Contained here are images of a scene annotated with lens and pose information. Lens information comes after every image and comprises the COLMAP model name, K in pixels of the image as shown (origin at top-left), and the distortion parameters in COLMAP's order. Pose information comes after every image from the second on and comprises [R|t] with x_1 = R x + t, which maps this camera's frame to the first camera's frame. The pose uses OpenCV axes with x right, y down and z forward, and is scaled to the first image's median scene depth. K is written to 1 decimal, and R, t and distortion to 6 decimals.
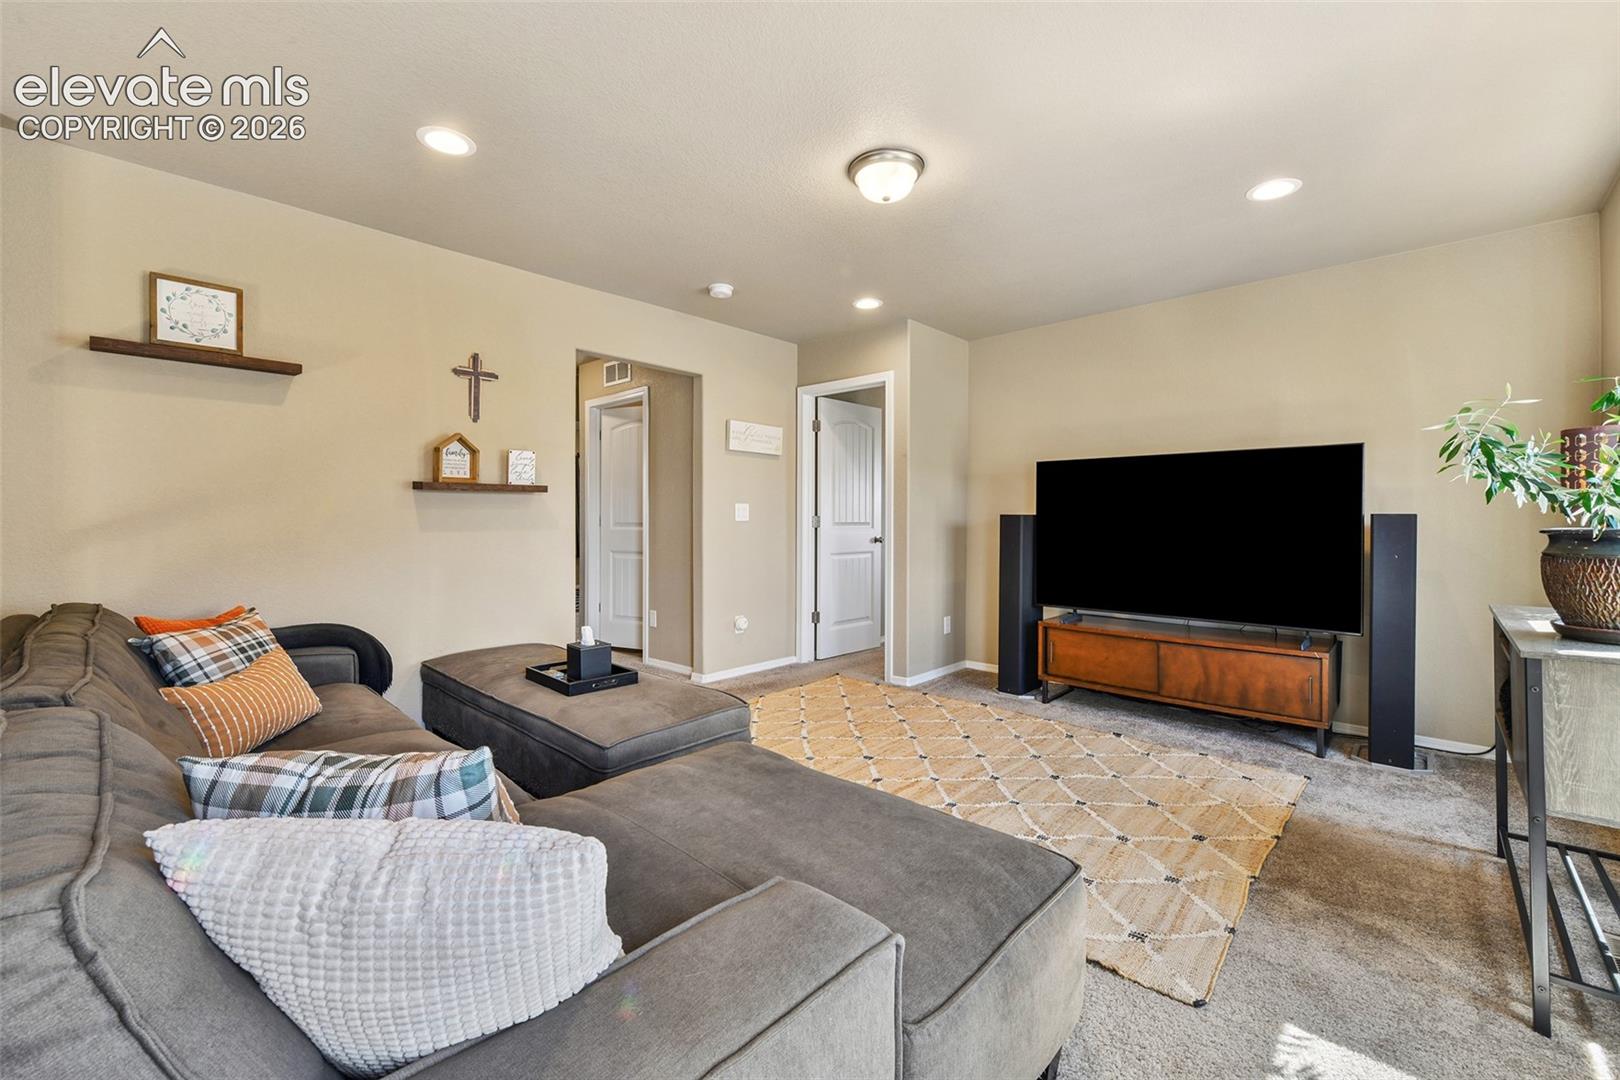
lens RADIAL K [[671.8, 0, 803.4], [0, 671.8, 513.1], [0, 0, 1]] dist [0.008545, -0.001563]
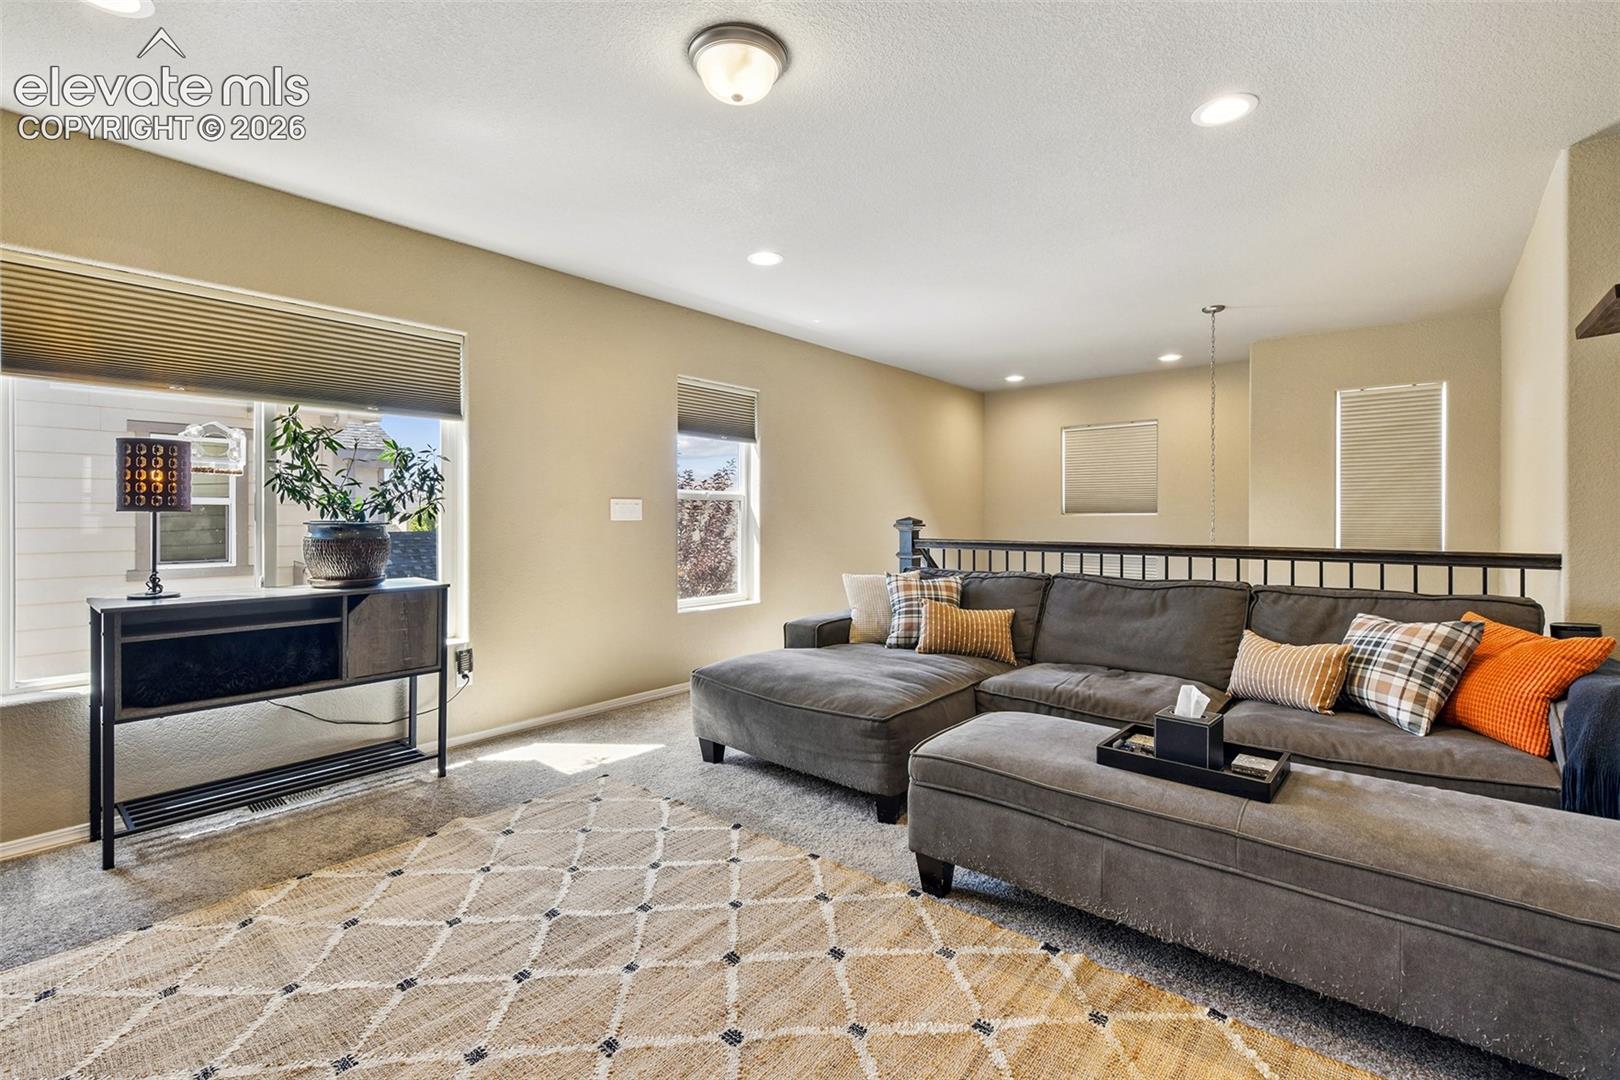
lens RADIAL K [[709.2, 0, 804.2], [0, 709.2, 522.6], [0, 0, 1]] dist [0.001326, 0.000036]
pose [[-0.998592, -0.001536, -0.053032, 0.073122], [-0.001809, 0.999985, 0.005083, 0.007632], [0.053023, 0.005172, -0.998580, 1.488703]]
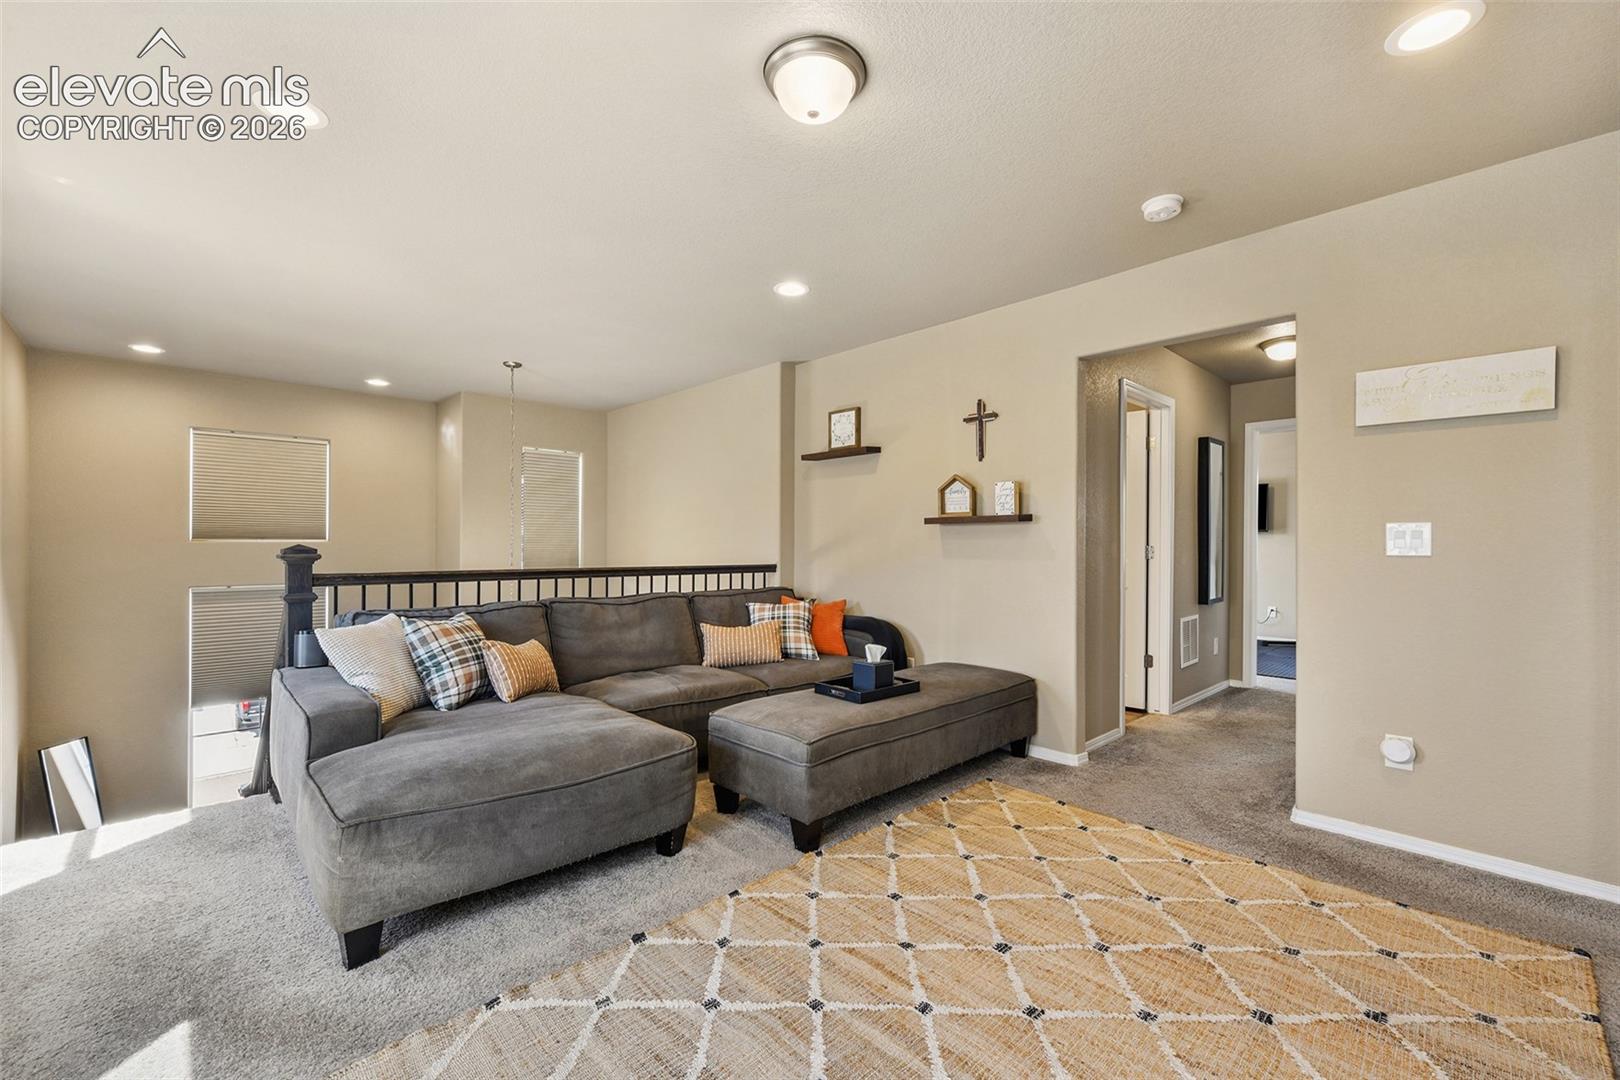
lens RADIAL K [[671.8, 0, 804.0], [0, 671.8, 547.3], [0, 0, 1]] dist [0.008545, -0.001563]
pose [[-0.062662, 0.001852, -0.998033, 0.707449], [0.000203, 0.999998, 0.001843, 0.005466], [0.998035, -0.000087, -0.062662, 0.860801]]
